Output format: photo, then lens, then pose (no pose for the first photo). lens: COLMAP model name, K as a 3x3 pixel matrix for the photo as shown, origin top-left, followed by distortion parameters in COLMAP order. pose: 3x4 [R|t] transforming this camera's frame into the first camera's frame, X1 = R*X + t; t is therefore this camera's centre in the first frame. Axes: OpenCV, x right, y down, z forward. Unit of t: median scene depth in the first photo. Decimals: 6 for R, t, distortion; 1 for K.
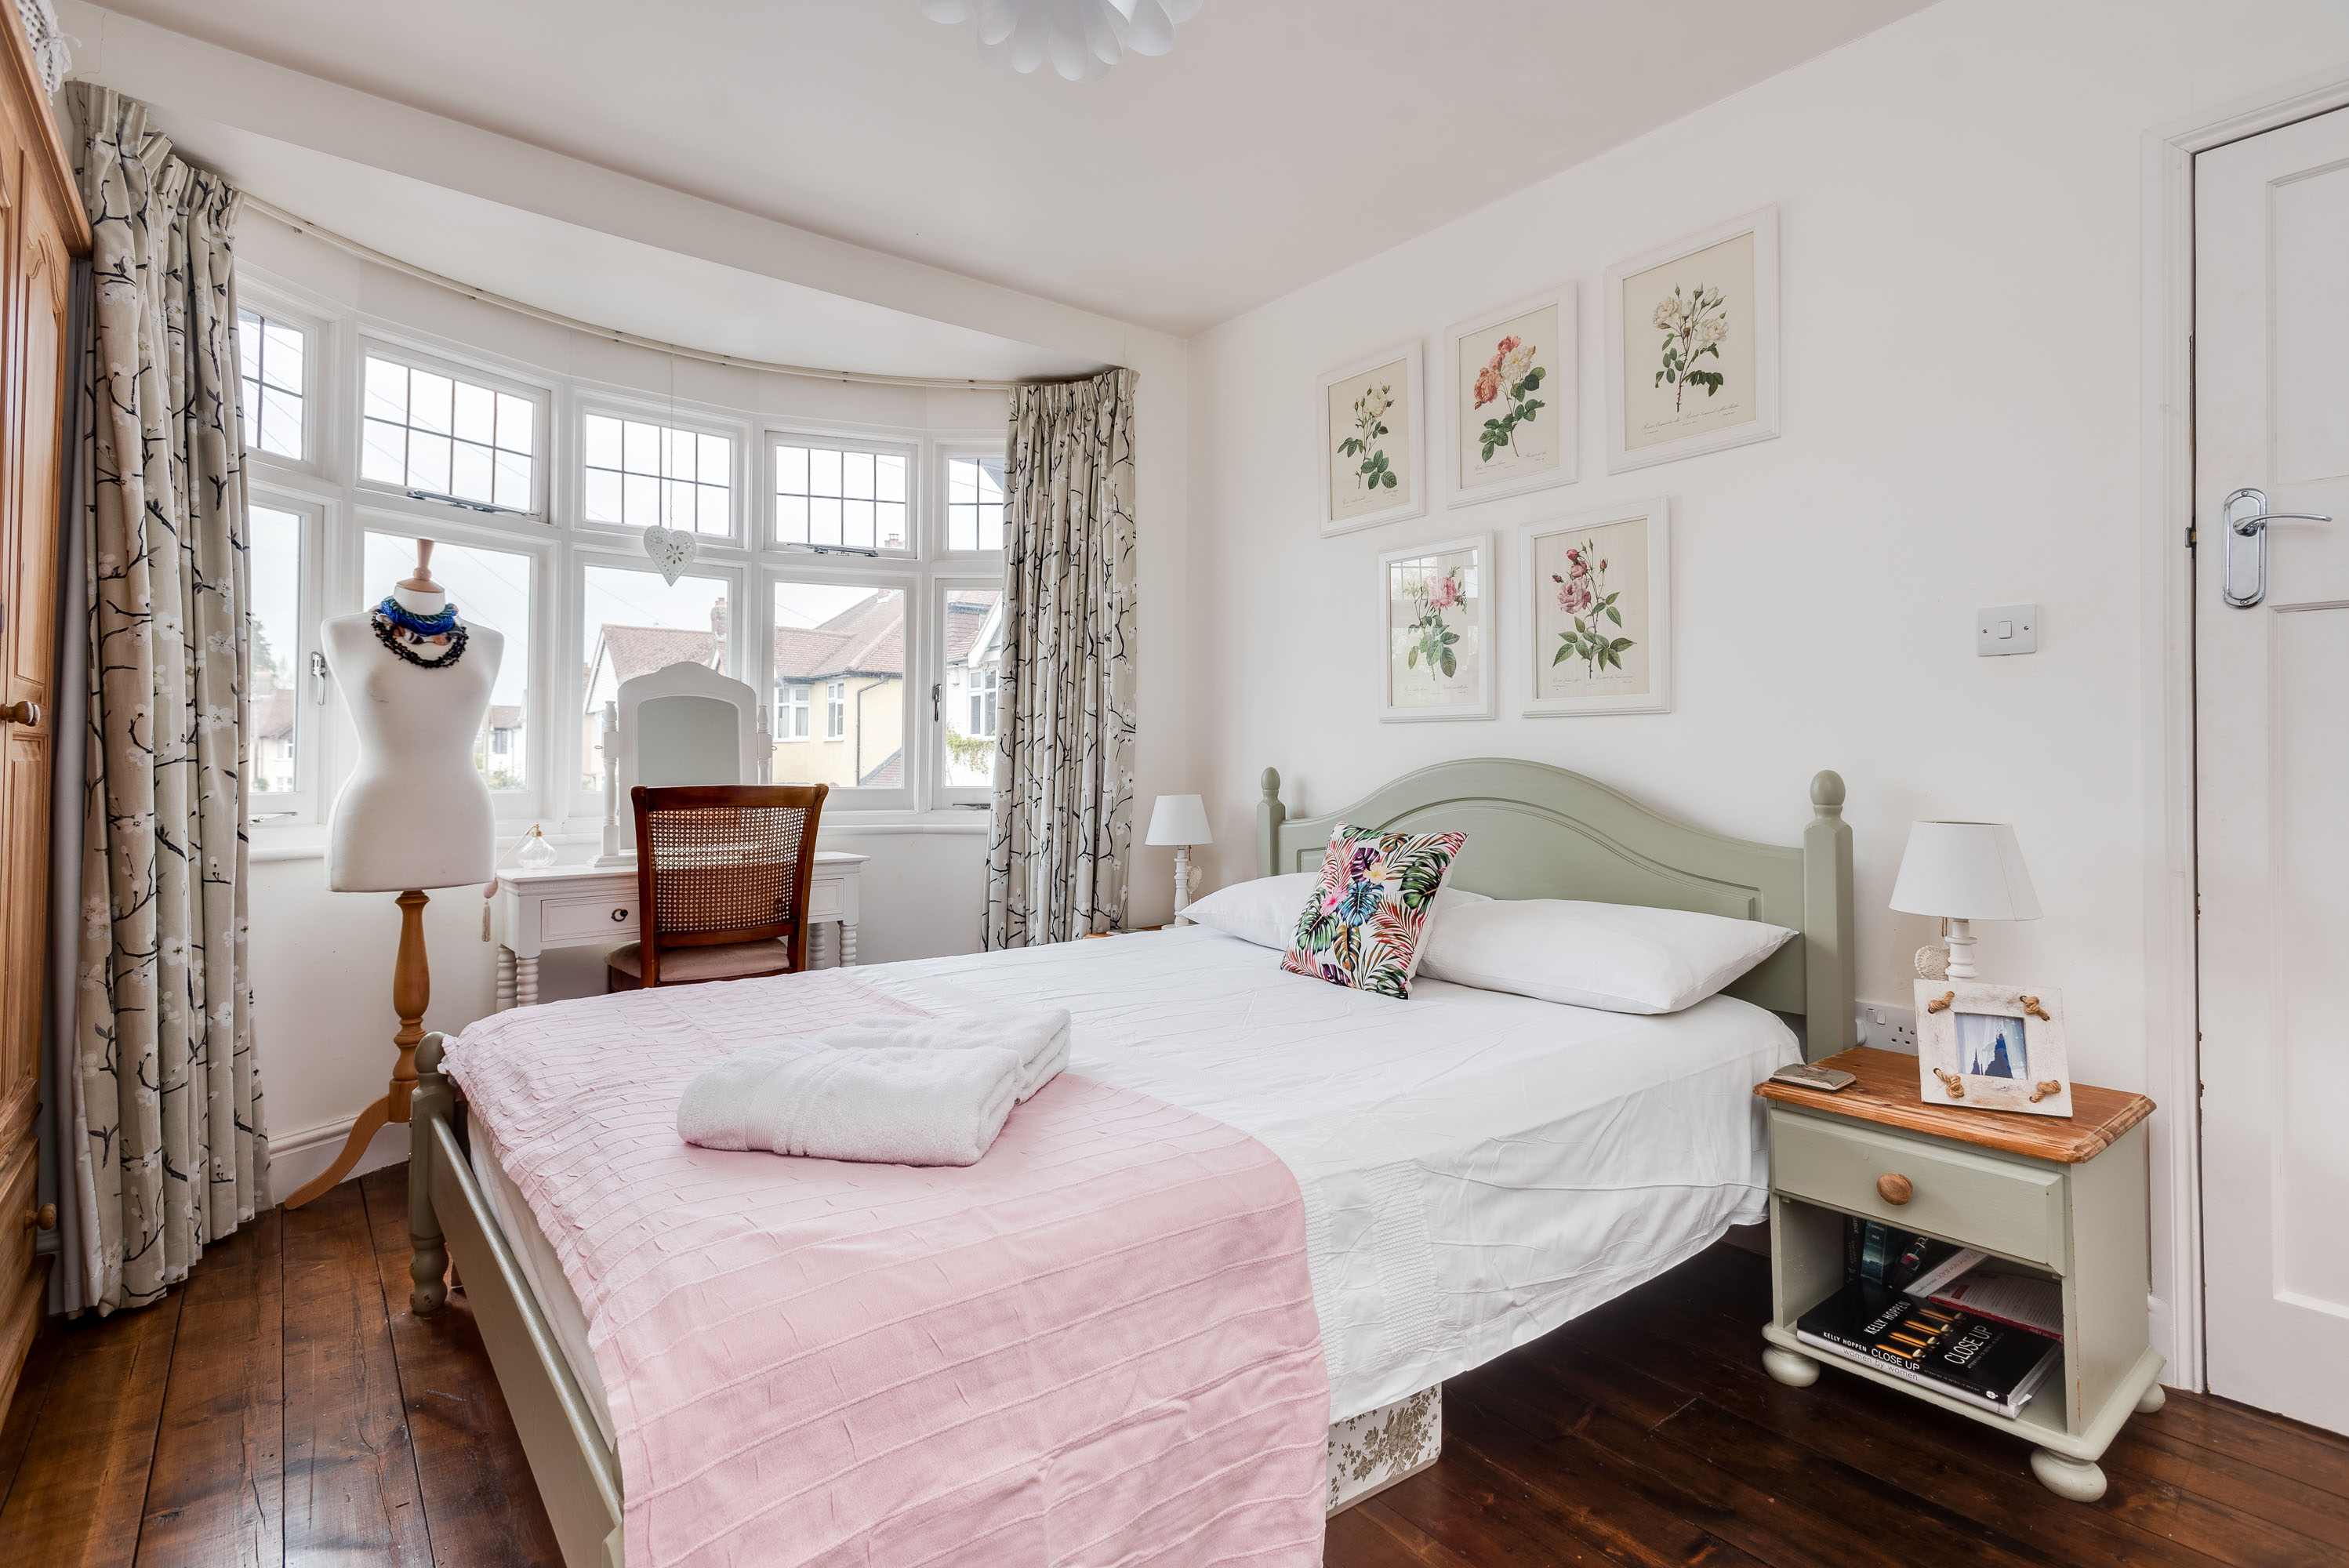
lens RADIAL K [[1122.3, 0, 1179.9], [0, 1122.3, 746.6], [0, 0, 1]] dist [0.018950, -0.007268]
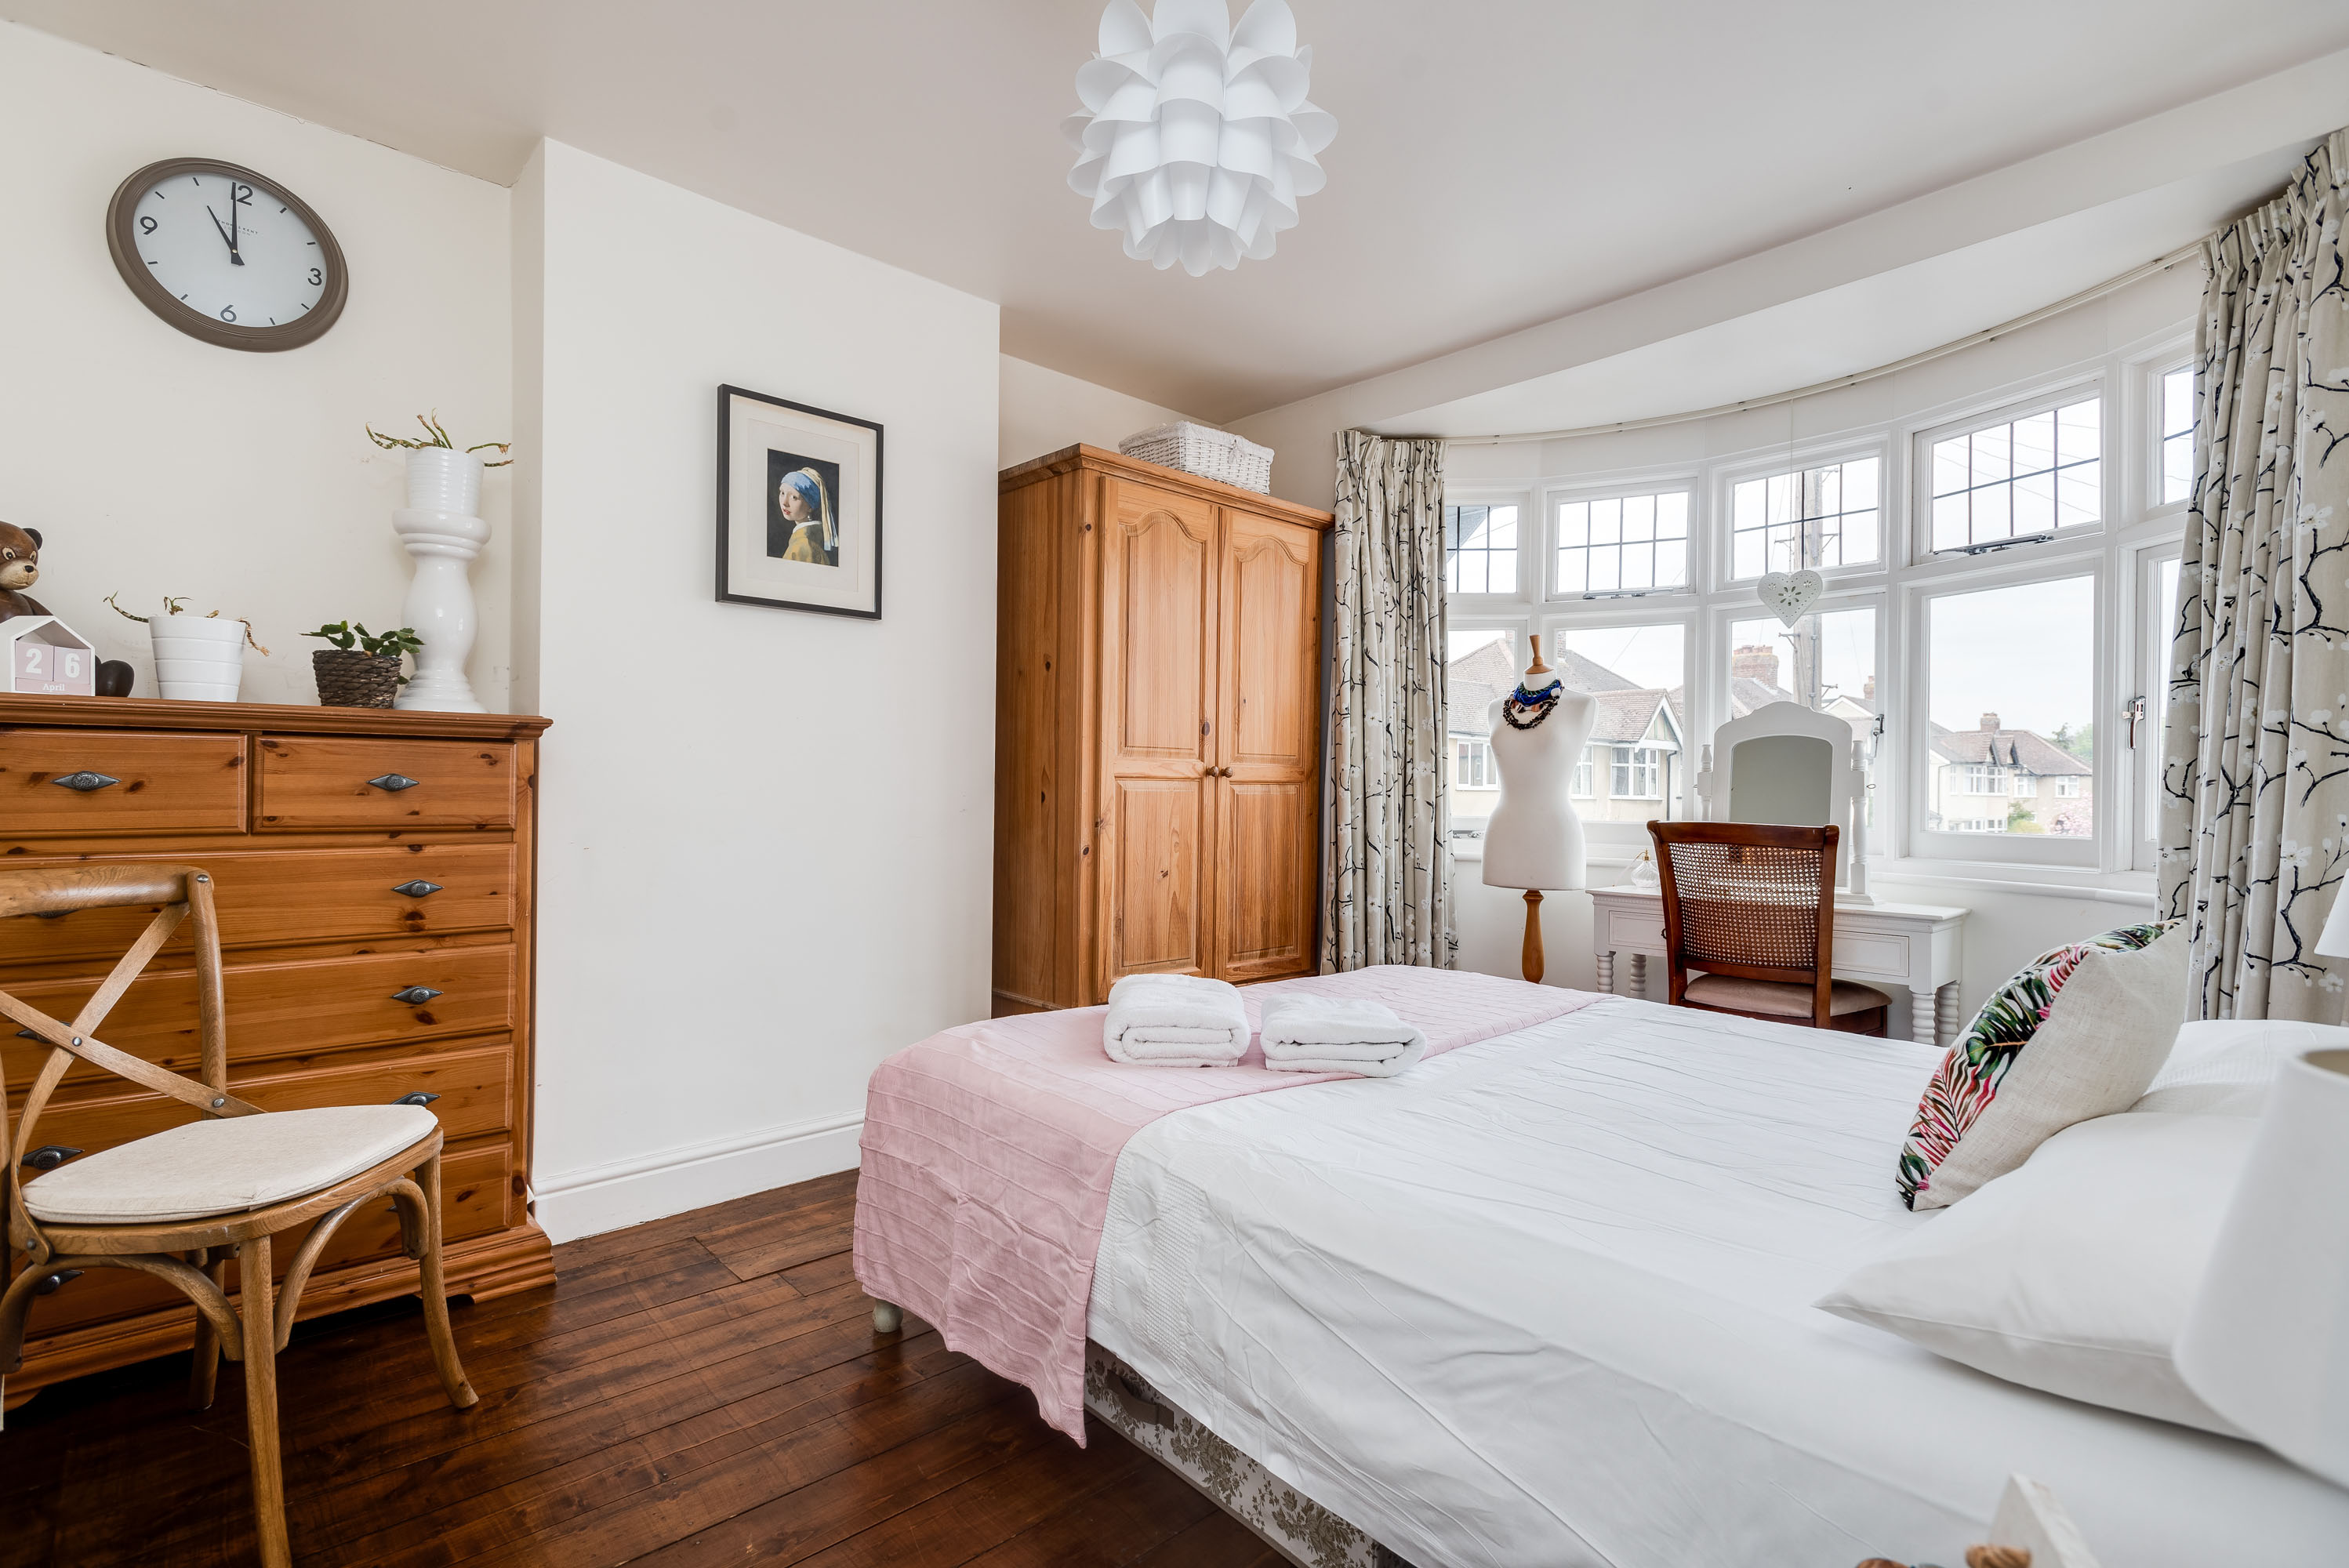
lens RADIAL K [[1075.6, 0, 1174.5], [0, 1075.6, 784.0], [0, 0, 1]] dist [0.015648, -0.000085]
pose [[0.073051, -0.004799, -0.997317, 0.605769], [0.004374, 0.999980, -0.004491, 0.001305], [0.997319, -0.004035, 0.073070, 0.464461]]
